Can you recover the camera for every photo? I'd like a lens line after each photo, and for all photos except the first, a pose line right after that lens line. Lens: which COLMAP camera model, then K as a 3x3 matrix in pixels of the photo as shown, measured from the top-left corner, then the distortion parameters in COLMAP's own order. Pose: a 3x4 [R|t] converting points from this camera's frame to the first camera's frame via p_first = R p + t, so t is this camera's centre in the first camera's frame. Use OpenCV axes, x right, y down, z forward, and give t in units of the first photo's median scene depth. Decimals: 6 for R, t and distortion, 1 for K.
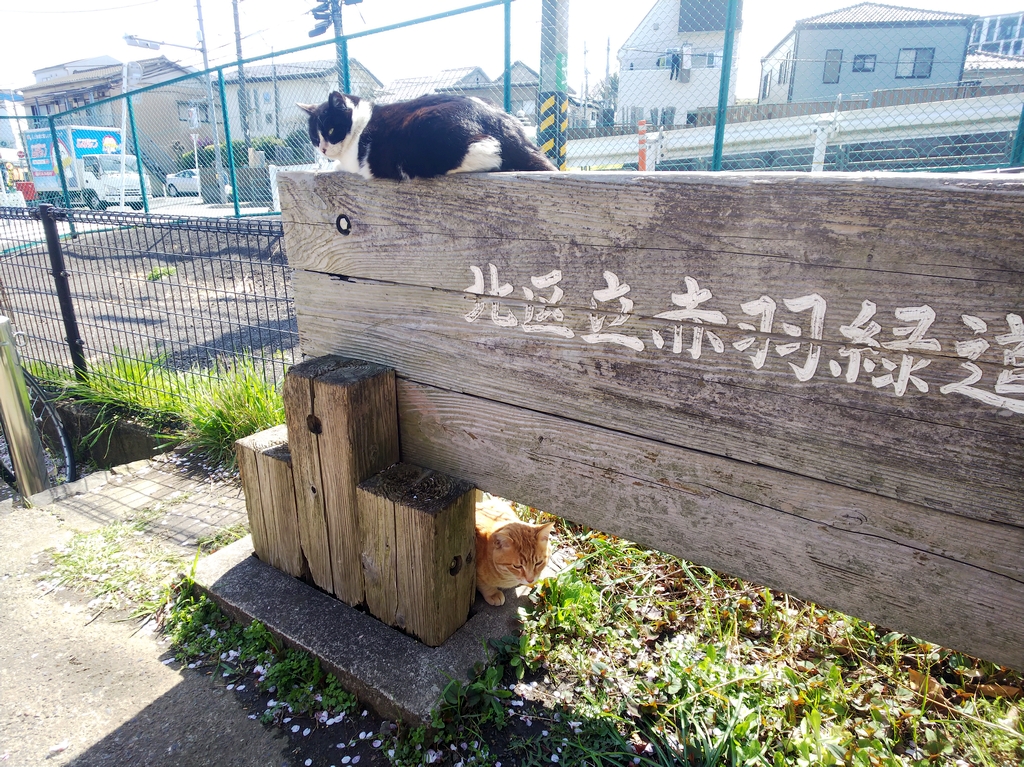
lens RADIAL K [[637.1, 0, 507.4], [0, 637.1, 383.7], [0, 0, 1]] dist [0.005783, -0.023106]
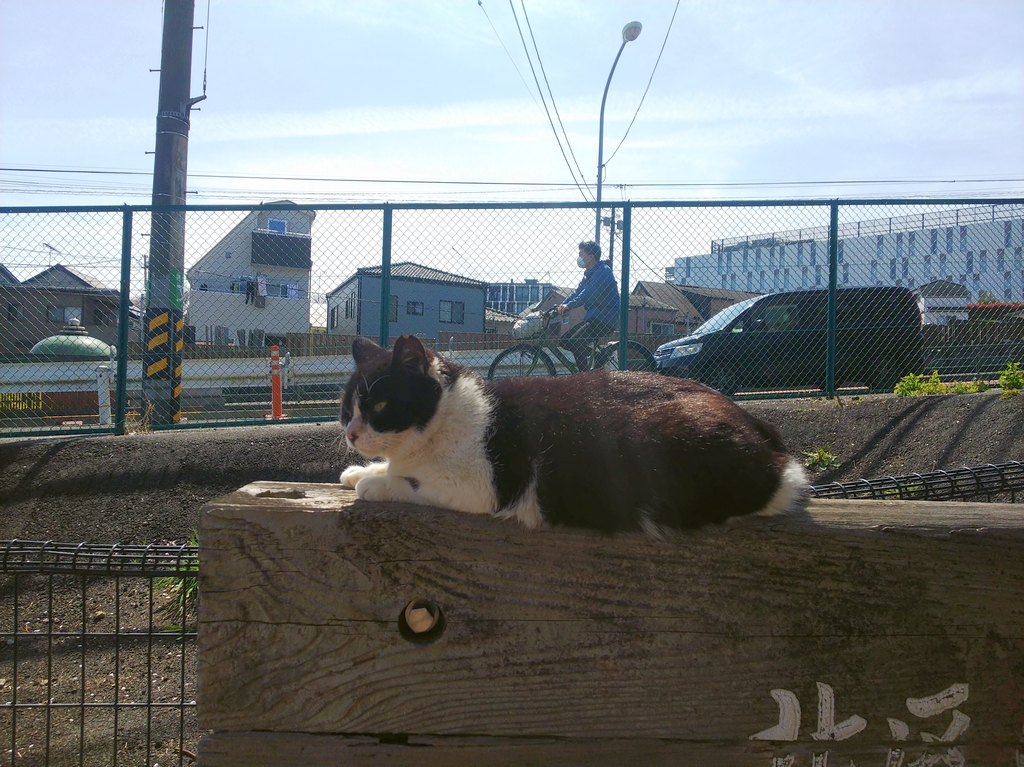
lens RADIAL K [[637.1, 0, 514.7], [0, 637.1, 389.8], [0, 0, 1]] dist [0.005783, -0.023106]
pose [[0.797497, 0.029159, 0.602618, -0.526894], [0.161922, 0.951842, -0.260342, -0.304944], [-0.581189, 0.305199, 0.754369, 0.627679]]
